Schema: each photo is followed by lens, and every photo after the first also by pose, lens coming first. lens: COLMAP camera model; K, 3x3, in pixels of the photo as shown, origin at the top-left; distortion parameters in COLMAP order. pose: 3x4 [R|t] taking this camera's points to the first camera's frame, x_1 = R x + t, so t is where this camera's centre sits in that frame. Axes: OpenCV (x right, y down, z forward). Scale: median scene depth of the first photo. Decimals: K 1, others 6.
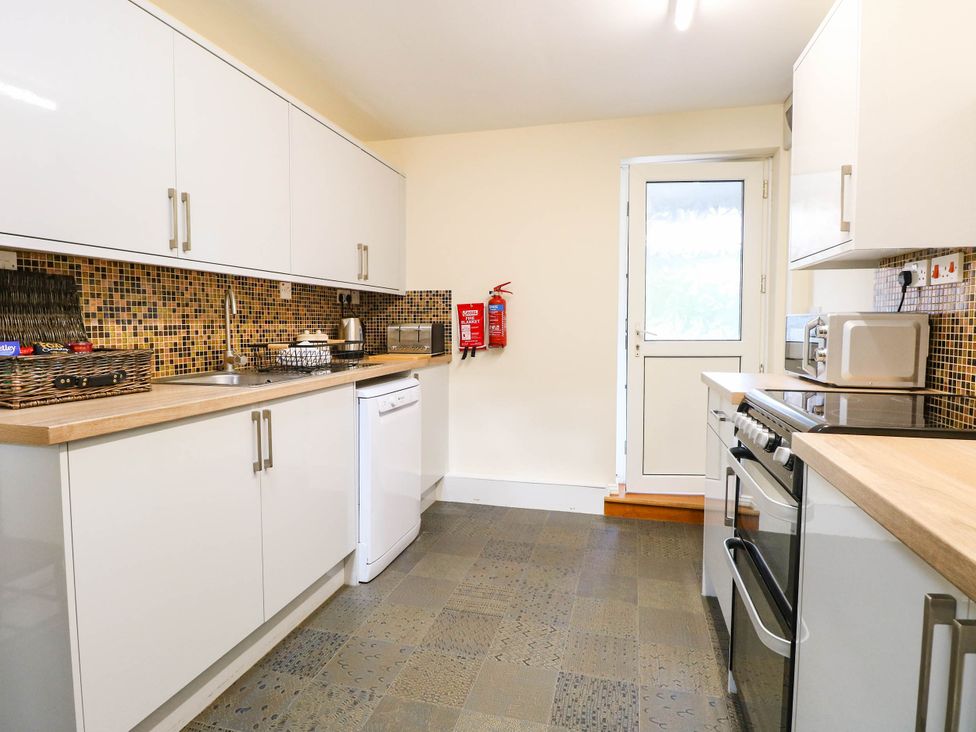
lens RADIAL K [[544.6, 0, 488.6], [0, 544.6, 362.1], [0, 0, 1]] dist [0.001888, 0.000194]
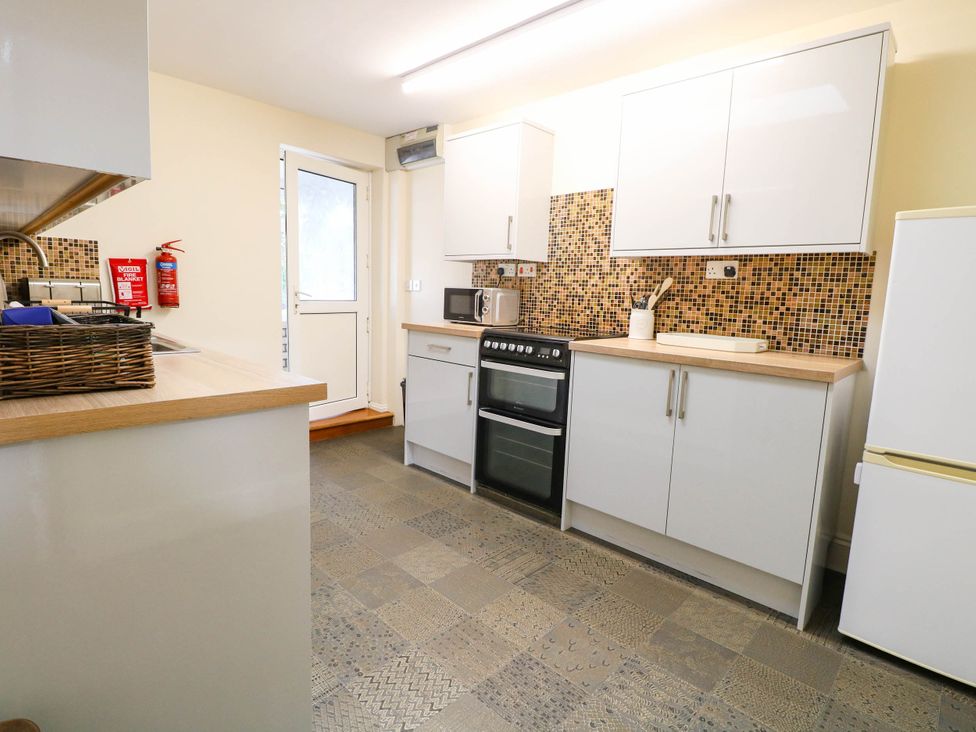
lens RADIAL K [[508.9, 0, 485.9], [0, 508.9, 369.1], [0, 0, 1]] dist [-0.005858, -0.001287]
pose [[0.486716, -0.112848, 0.866241, -0.837227], [0.025907, 0.993049, 0.114811, -0.011047], [-0.873176, -0.033439, 0.486257, 0.110087]]
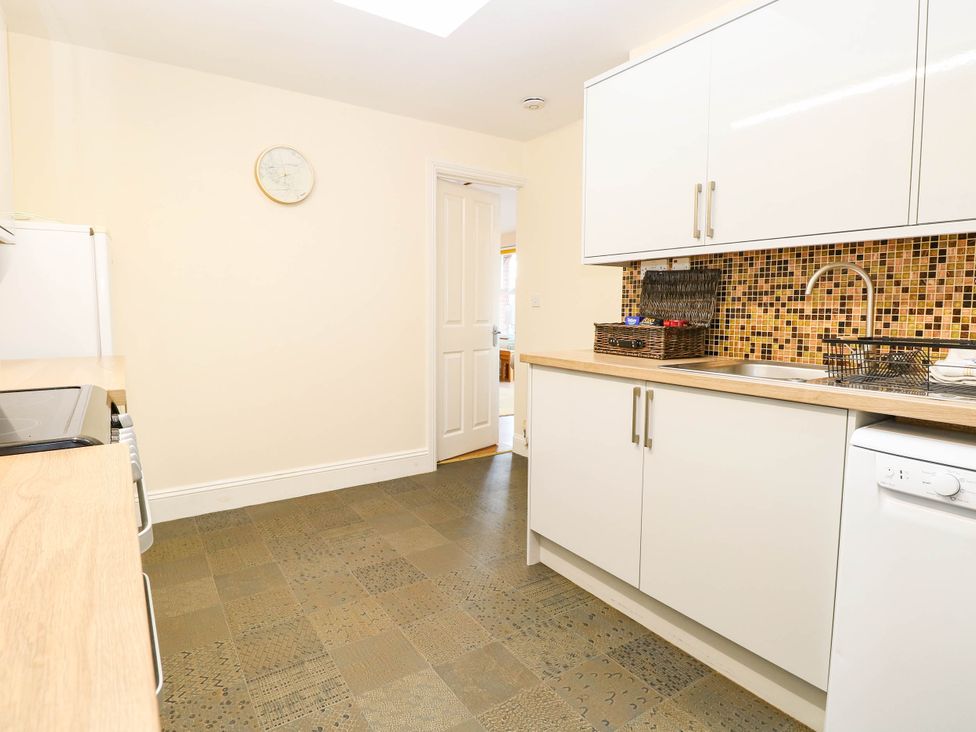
lens RADIAL K [[544.6, 0, 487.0], [0, 544.6, 357.1], [0, 0, 1]] dist [0.001888, 0.000194]
pose [[-0.659529, 0.066815, -0.748704, 0.482743], [-0.059200, 0.988331, 0.140349, -0.086432], [0.749345, 0.136888, -0.647877, 1.245137]]
